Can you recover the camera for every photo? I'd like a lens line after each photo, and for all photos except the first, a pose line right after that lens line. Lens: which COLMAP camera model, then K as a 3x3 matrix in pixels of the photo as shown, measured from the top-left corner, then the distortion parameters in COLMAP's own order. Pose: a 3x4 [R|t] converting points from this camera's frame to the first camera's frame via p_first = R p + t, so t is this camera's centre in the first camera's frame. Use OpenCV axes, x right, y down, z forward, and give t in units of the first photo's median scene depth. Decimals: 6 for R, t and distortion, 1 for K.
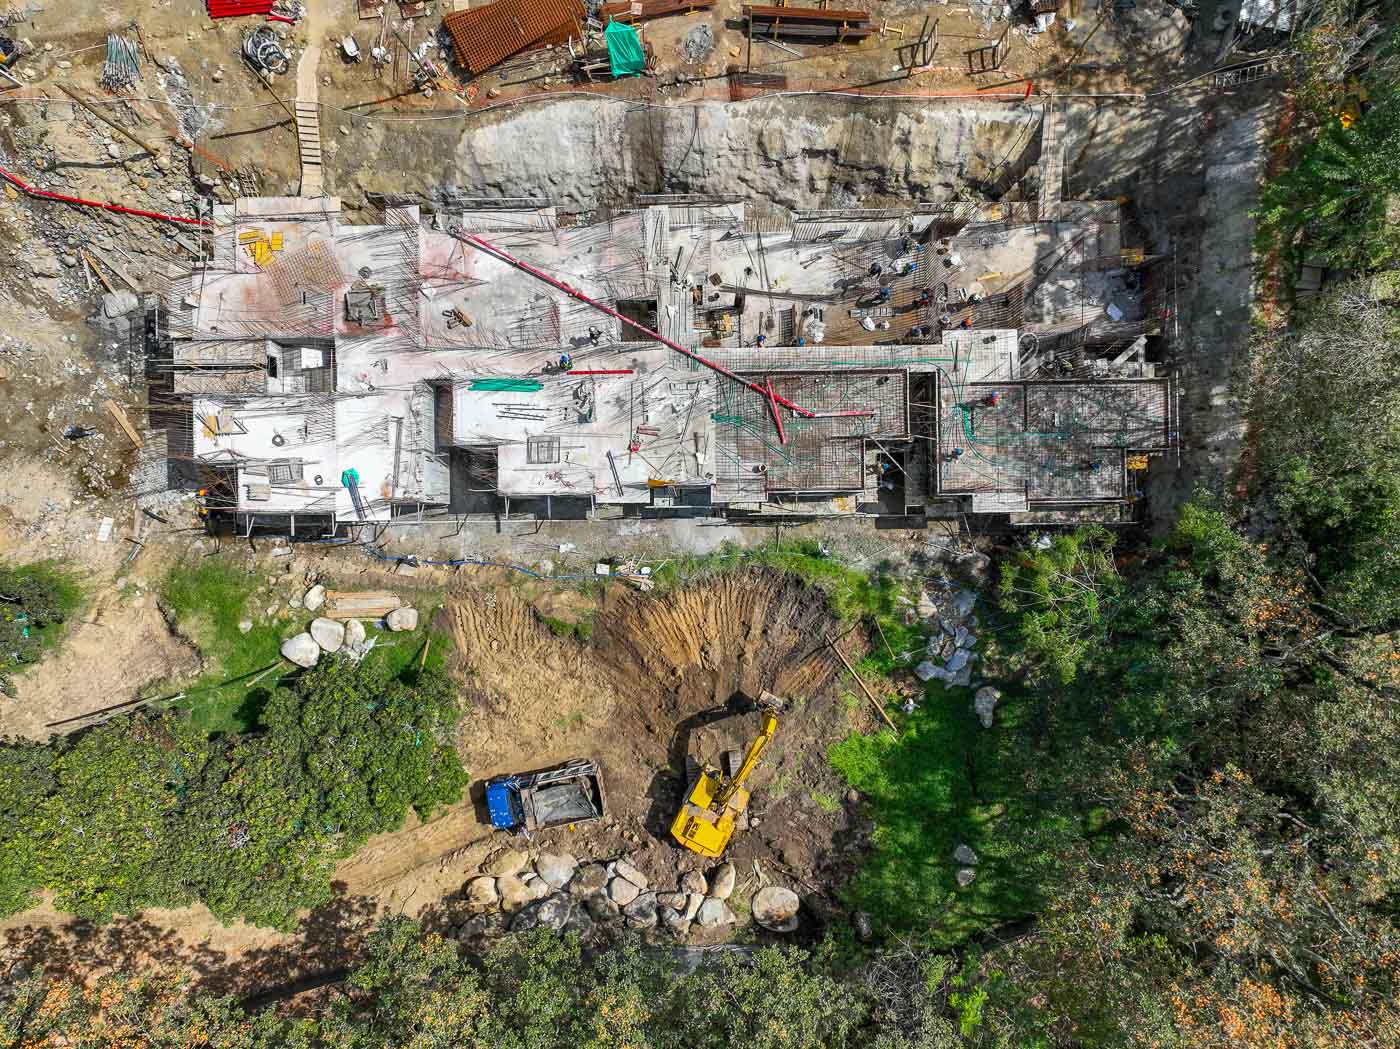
lens RADIAL K [[971.1, 0, 698.9], [0, 971.1, 521.7], [0, 0, 1]] dist [0.006805, 0.001832]
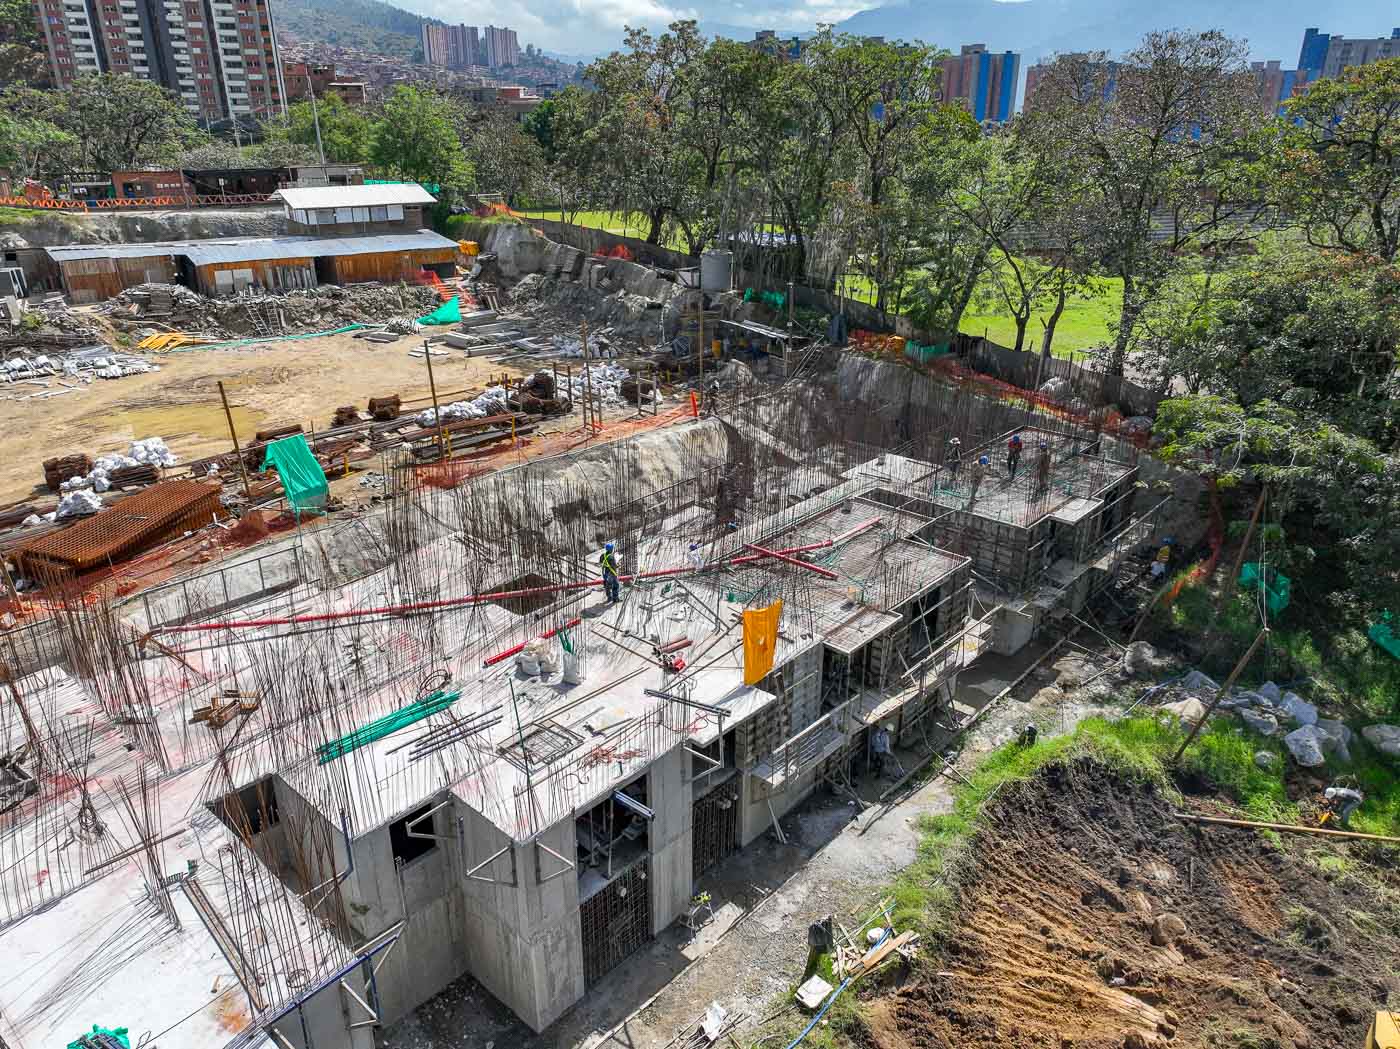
lens RADIAL K [[971.1, 0, 696.5], [0, 971.1, 532.7], [0, 0, 1]] dist [0.006805, 0.001832]
pose [[0.685567, -0.301646, 0.662577, -0.358316], [0.728010, 0.284609, -0.623698, 0.221292], [-0.000439, 0.909949, 0.414719, 0.676018]]
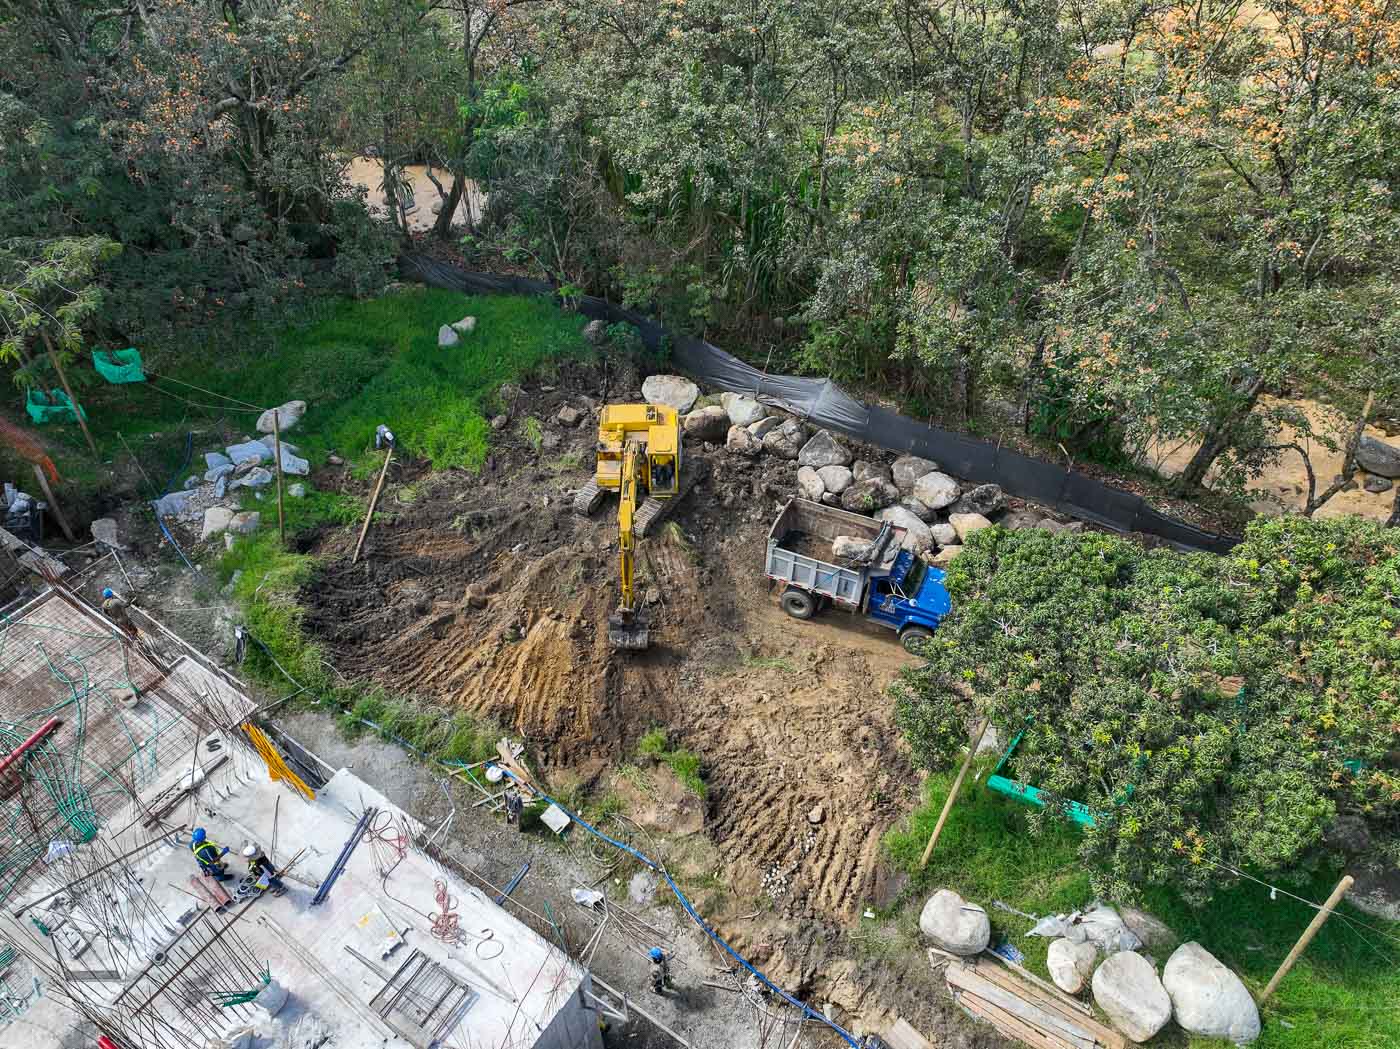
lens RADIAL K [[971.1, 0, 698.1], [0, 971.1, 524.5], [0, 0, 1]] dist [0.006805, 0.001832]
pose [[-0.824779, -0.407935, 0.391571, -0.304864], [0.565160, -0.572374, 0.594122, -0.125480], [-0.018238, 0.711320, 0.702631, 0.554673]]
